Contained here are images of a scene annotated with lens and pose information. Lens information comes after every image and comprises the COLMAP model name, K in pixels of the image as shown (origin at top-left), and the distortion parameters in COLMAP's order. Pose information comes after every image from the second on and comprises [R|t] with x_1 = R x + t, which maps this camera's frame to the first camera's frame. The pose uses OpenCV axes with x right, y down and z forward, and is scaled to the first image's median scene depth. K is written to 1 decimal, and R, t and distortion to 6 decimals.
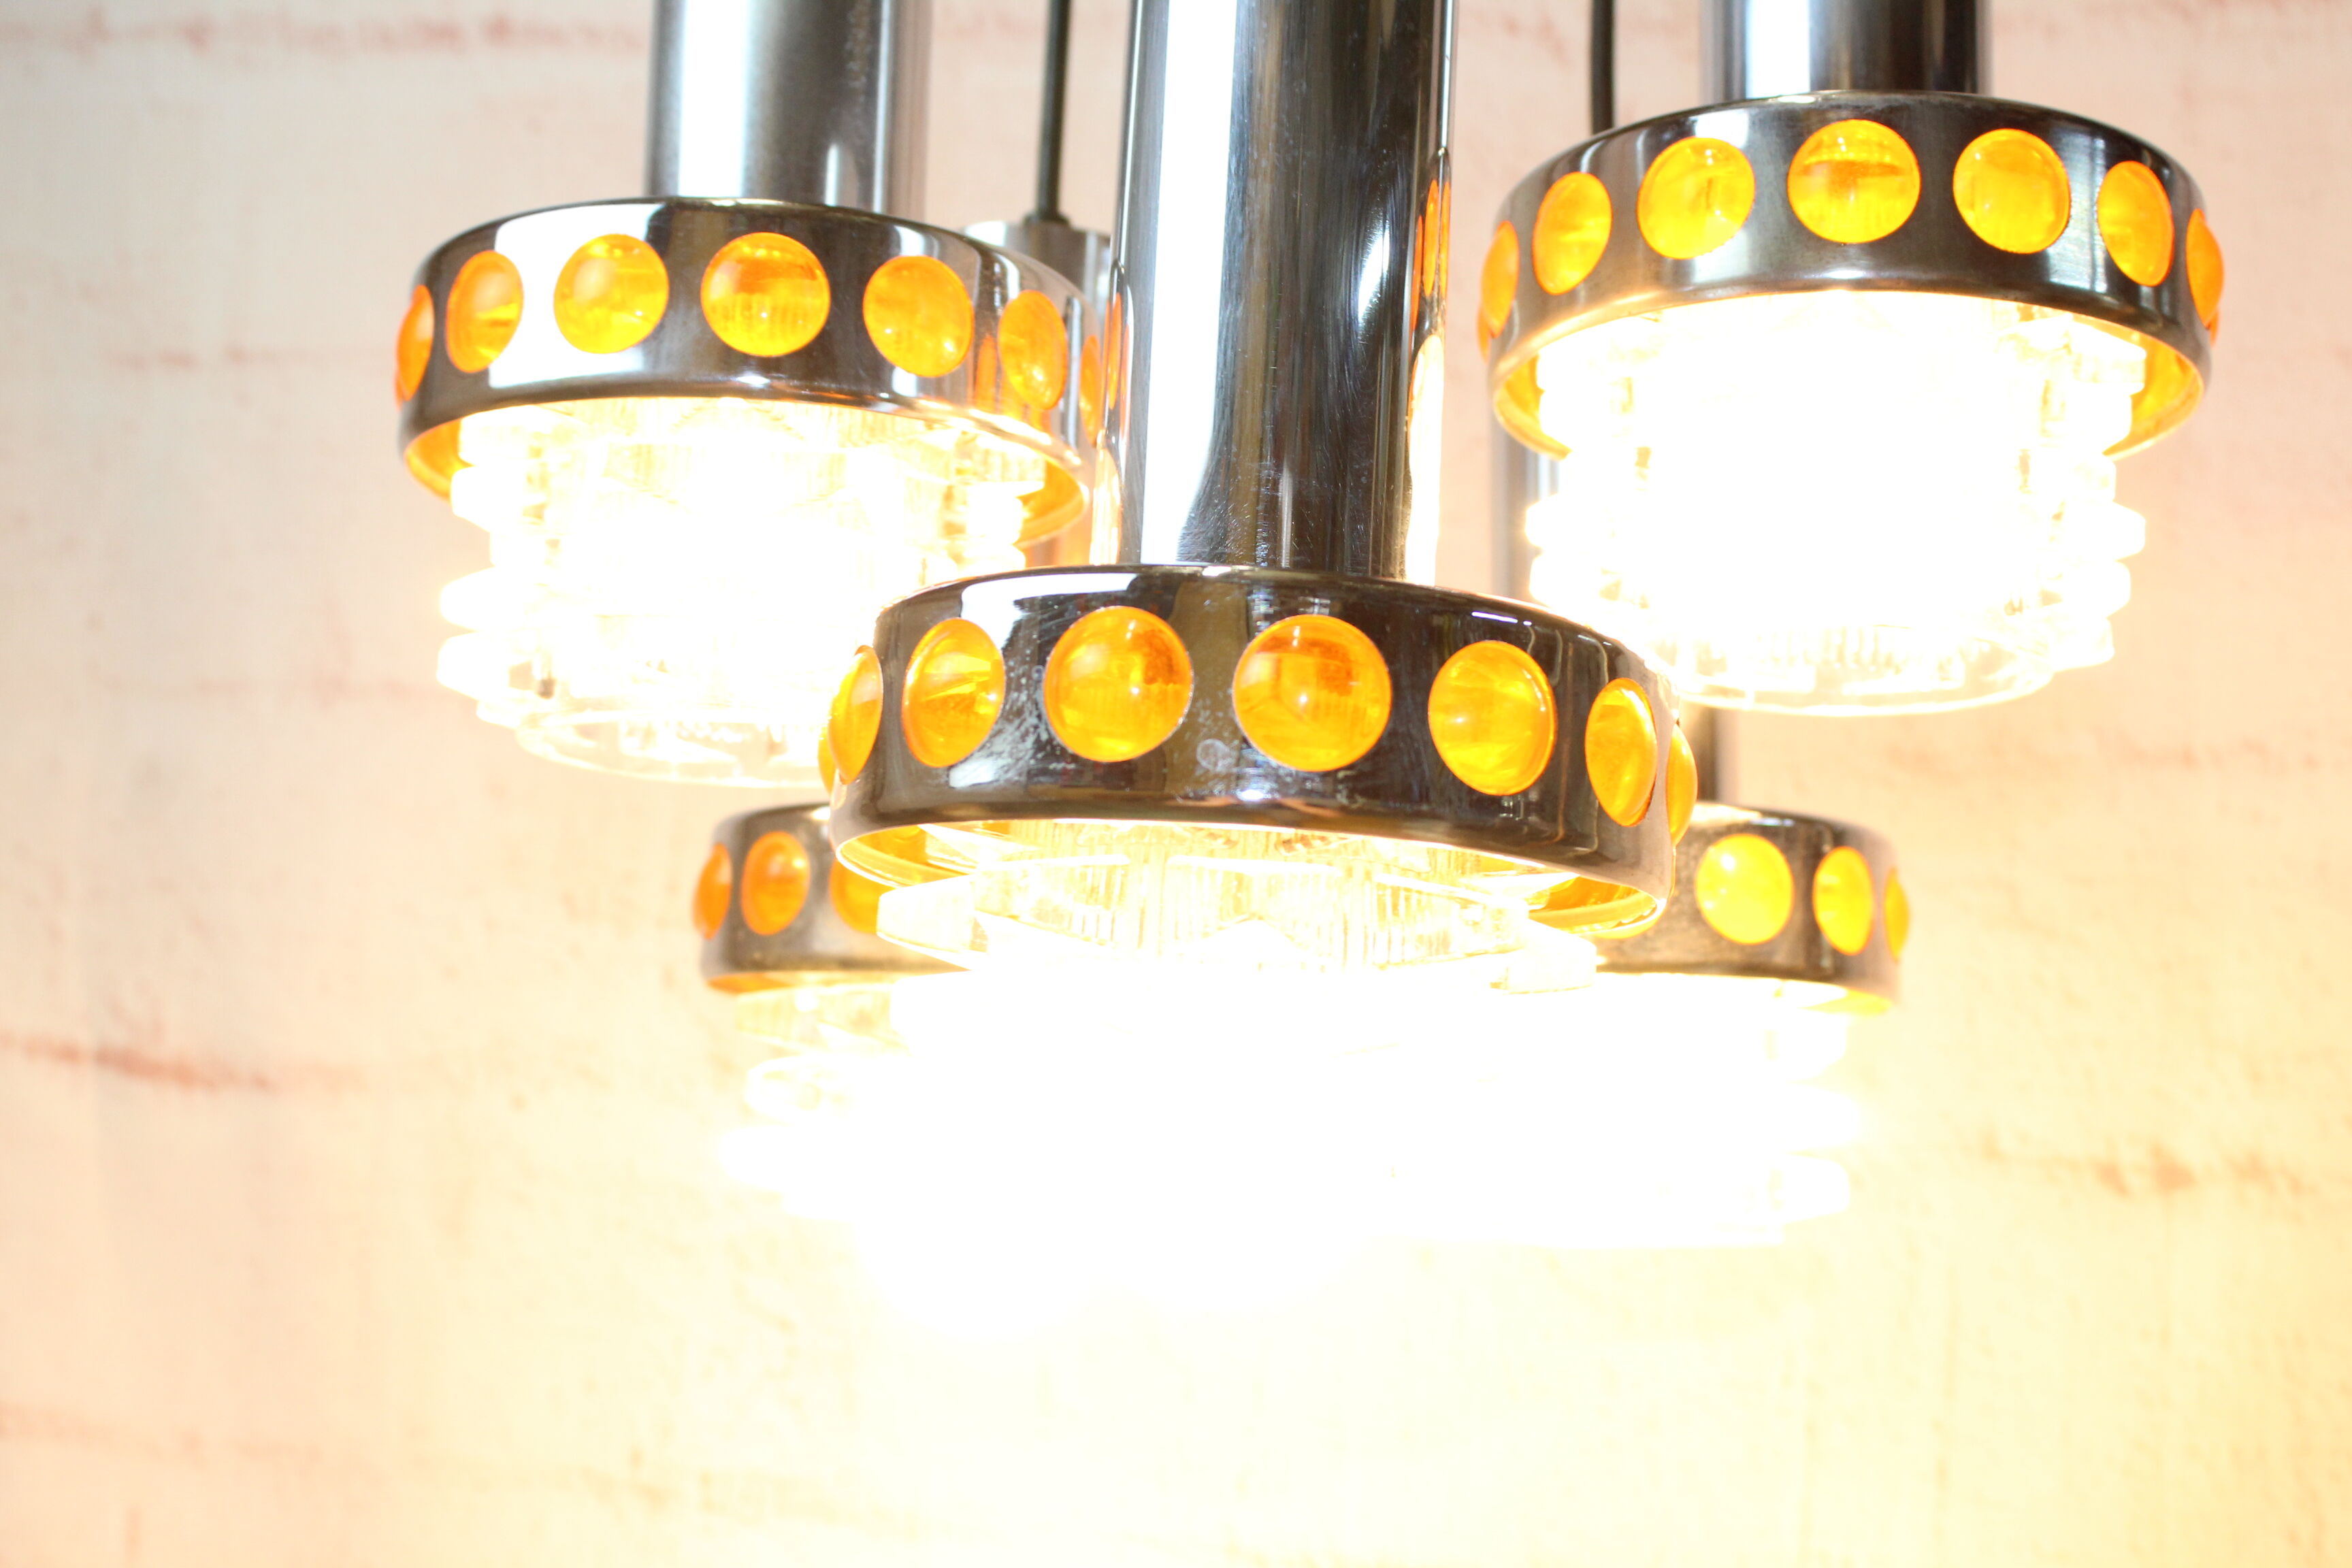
lens RADIAL K [[2842.7, 0, 1188.5], [0, 2842.7, 807.8], [0, 0, 1]] dist [-0.053084, 0.000000]
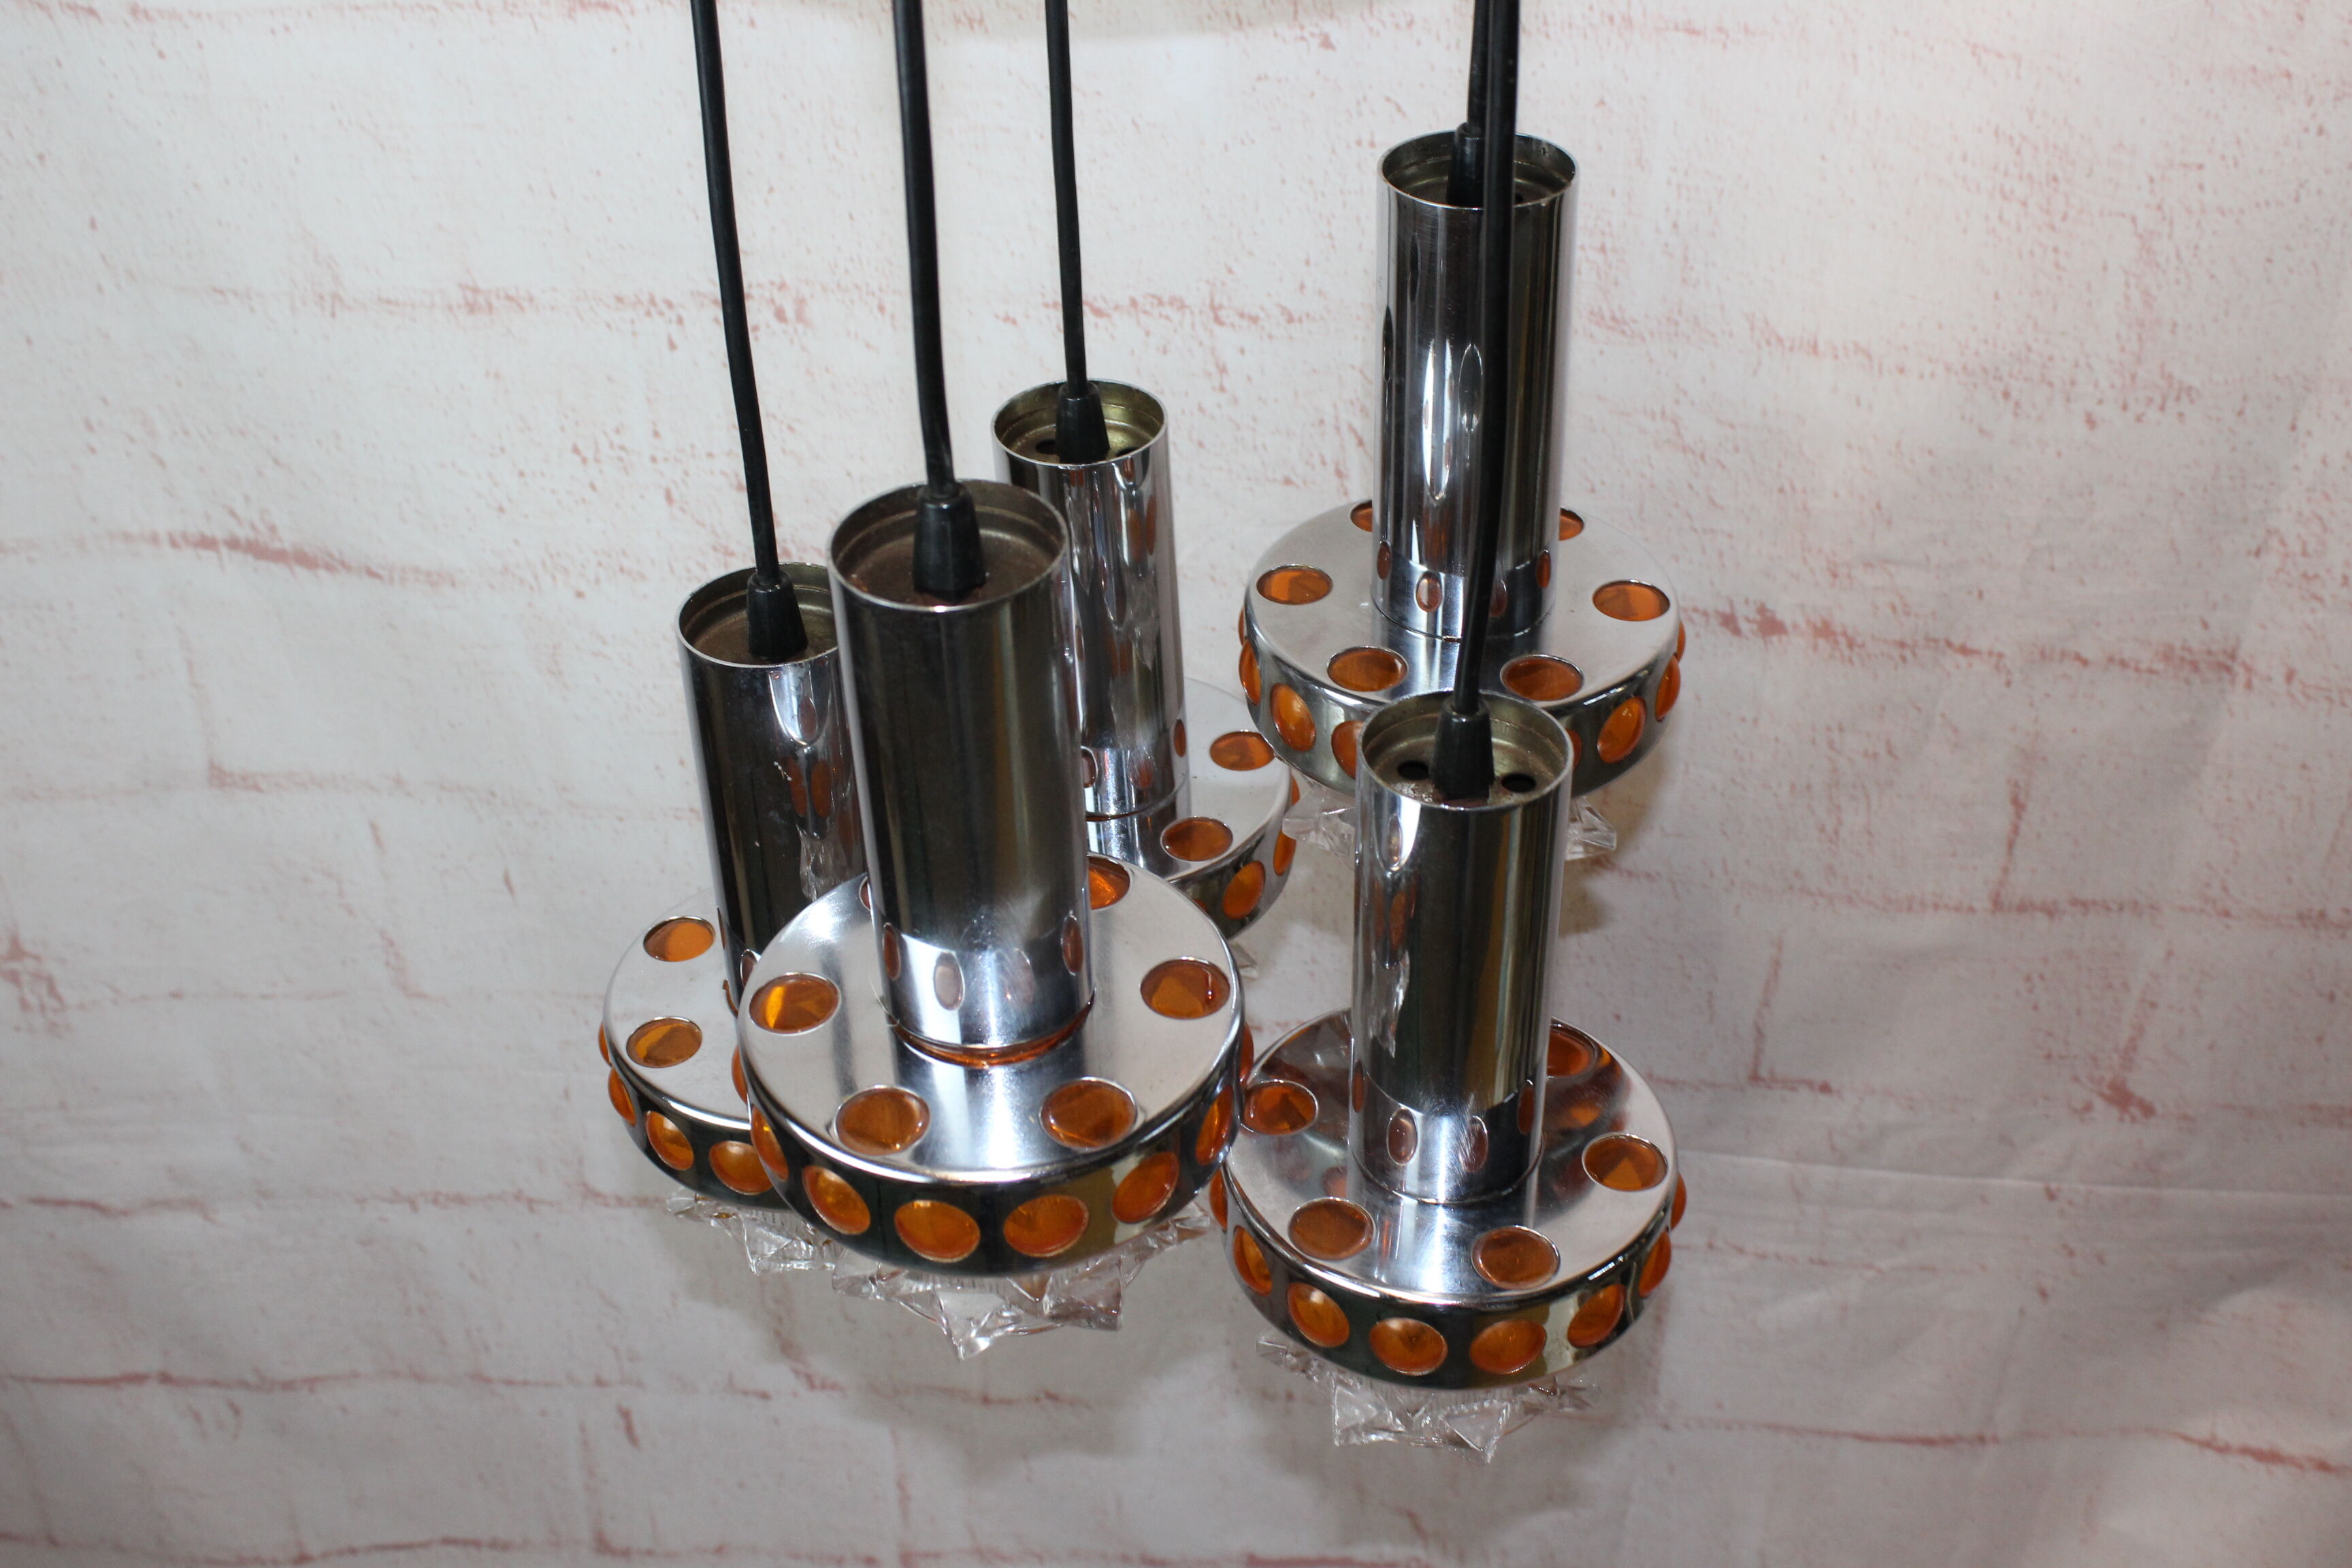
lens RADIAL K [[2487.1, 0, 1186.4], [0, 2487.1, 789.2], [0, 0, 1]] dist [-0.087882, 0.000000]
pose [[0.989861, -0.135222, 0.043484, -0.016014], [0.065015, 0.703509, 0.707706, -0.708901], [-0.126289, -0.697703, 0.705167, 0.076379]]
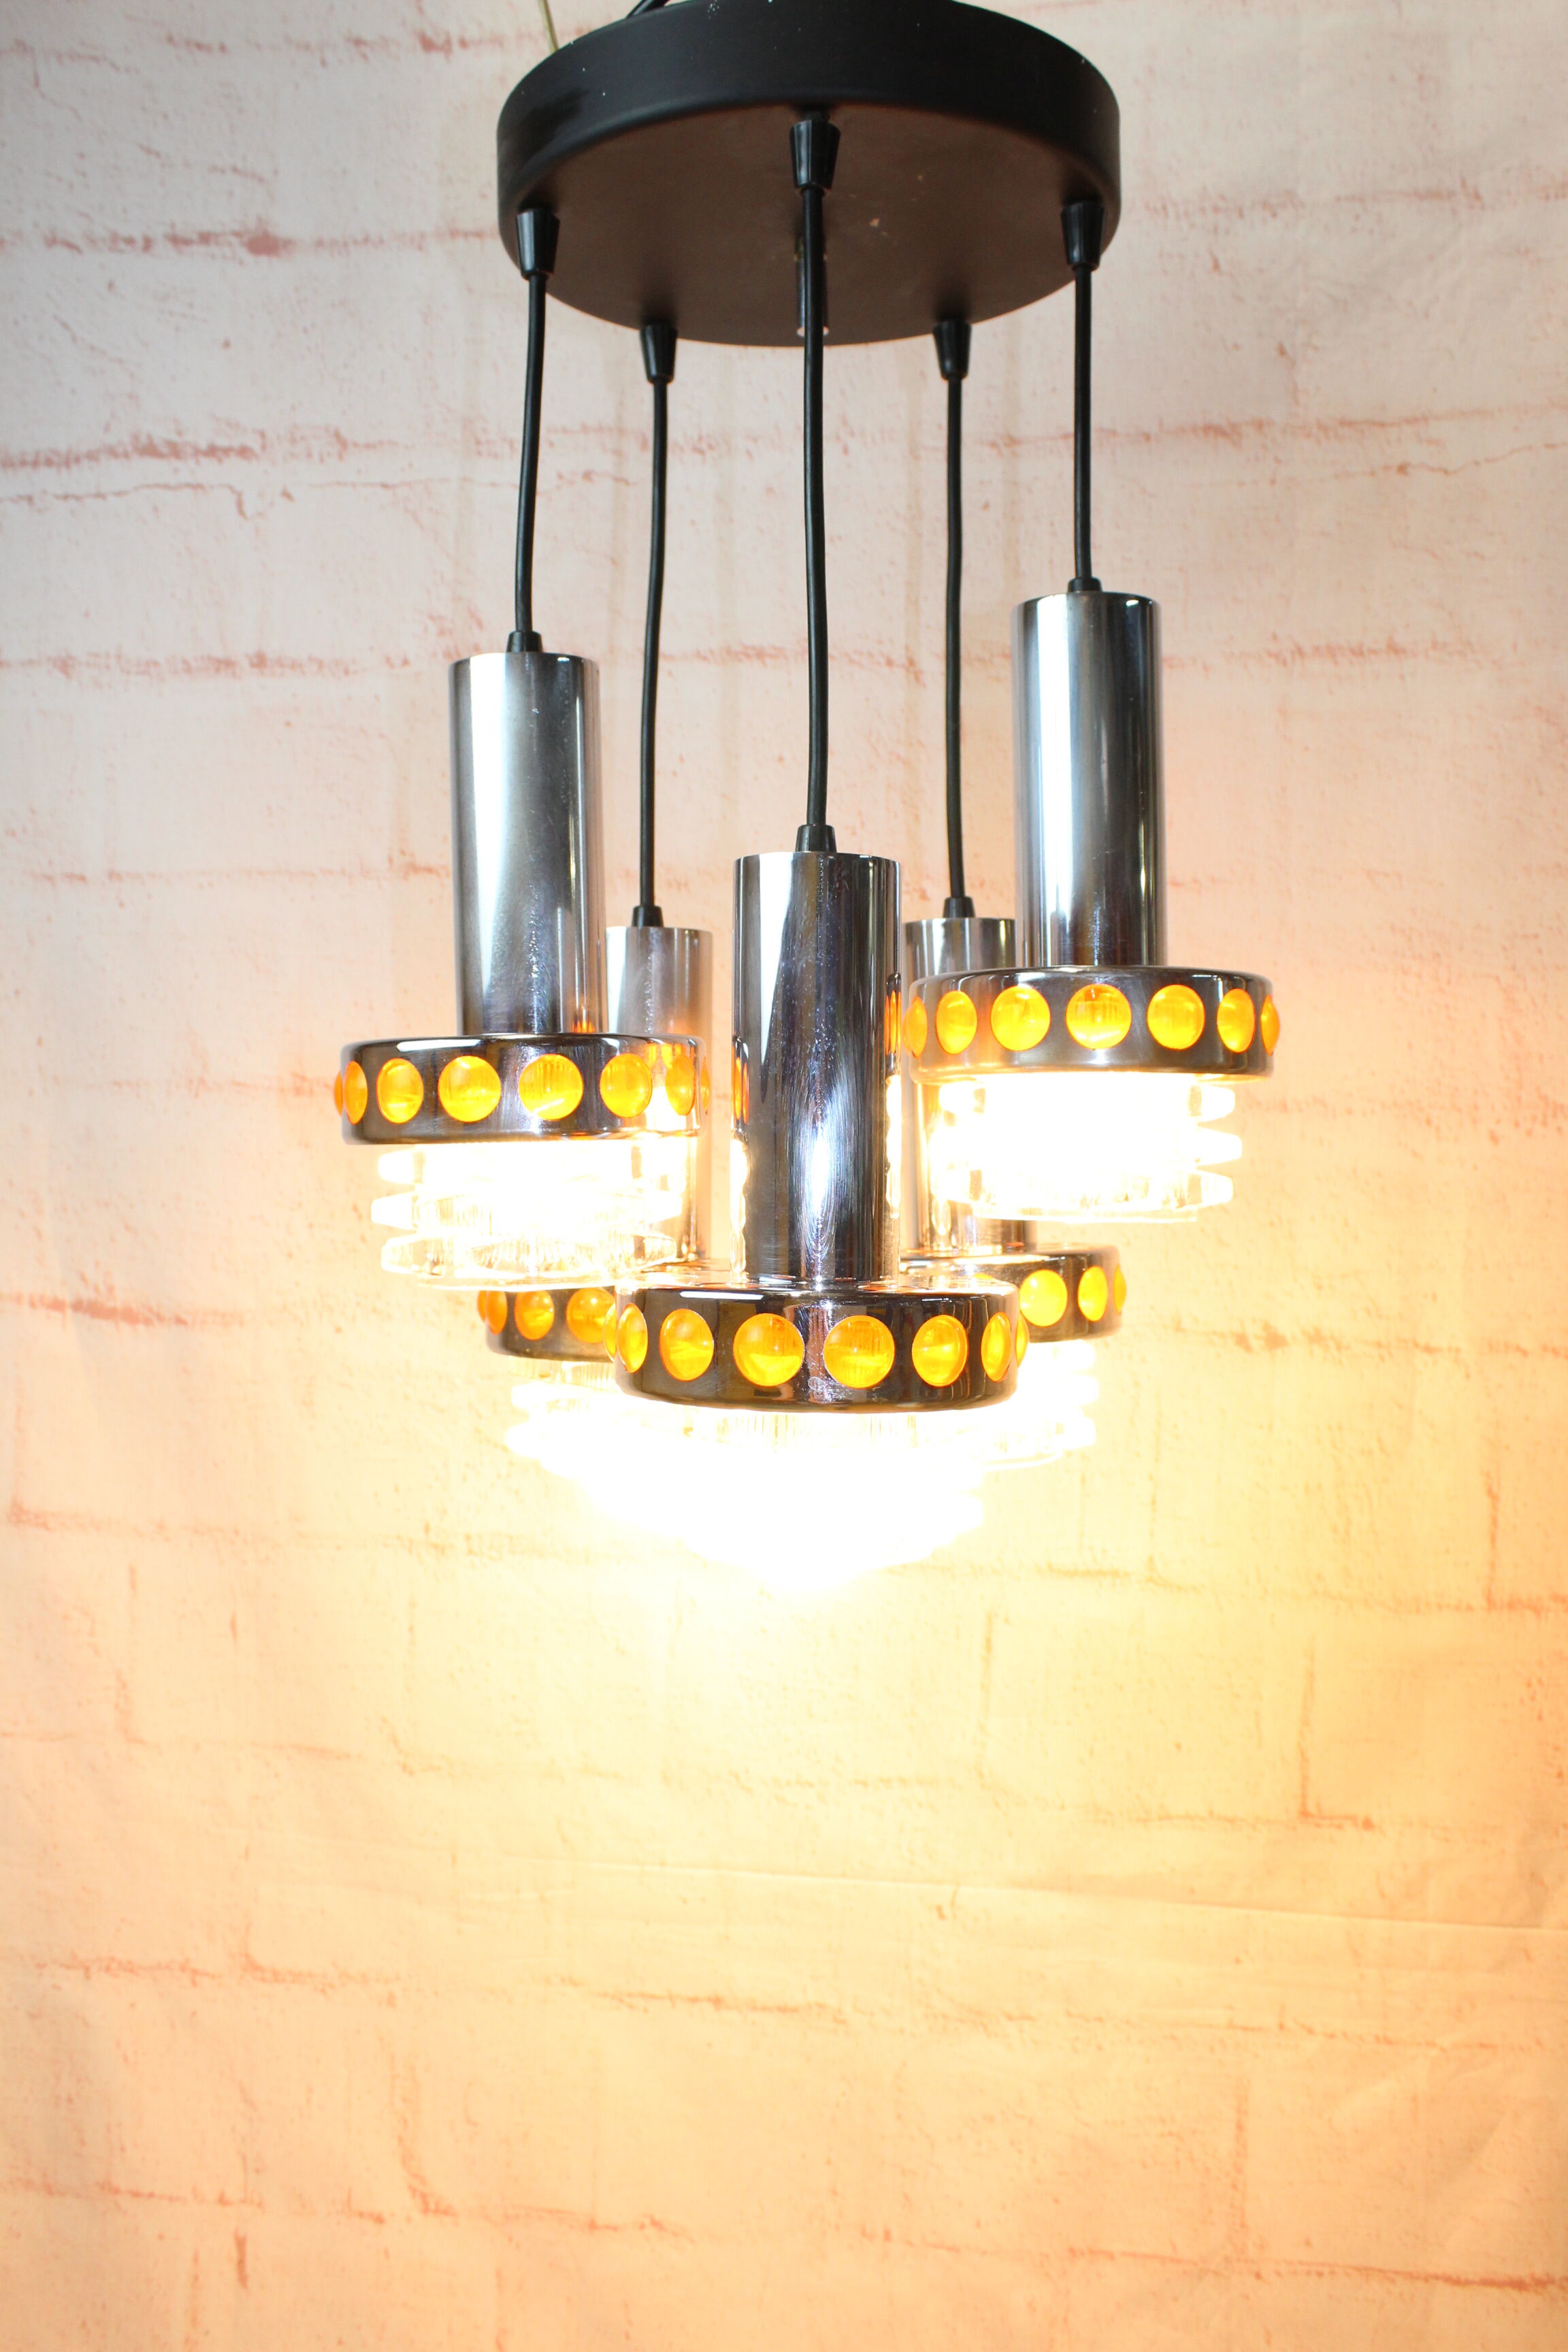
lens RADIAL K [[2037.9, 0, 833.2], [0, 2037.9, 1196.6], [0, 0, 1]] dist [-0.161187, 0.128606]
pose [[0.993989, -0.056471, 0.093792, -0.053220], [0.038578, 0.982419, 0.182660, -0.205808], [-0.102458, -0.177943, 0.978692, -0.233437]]
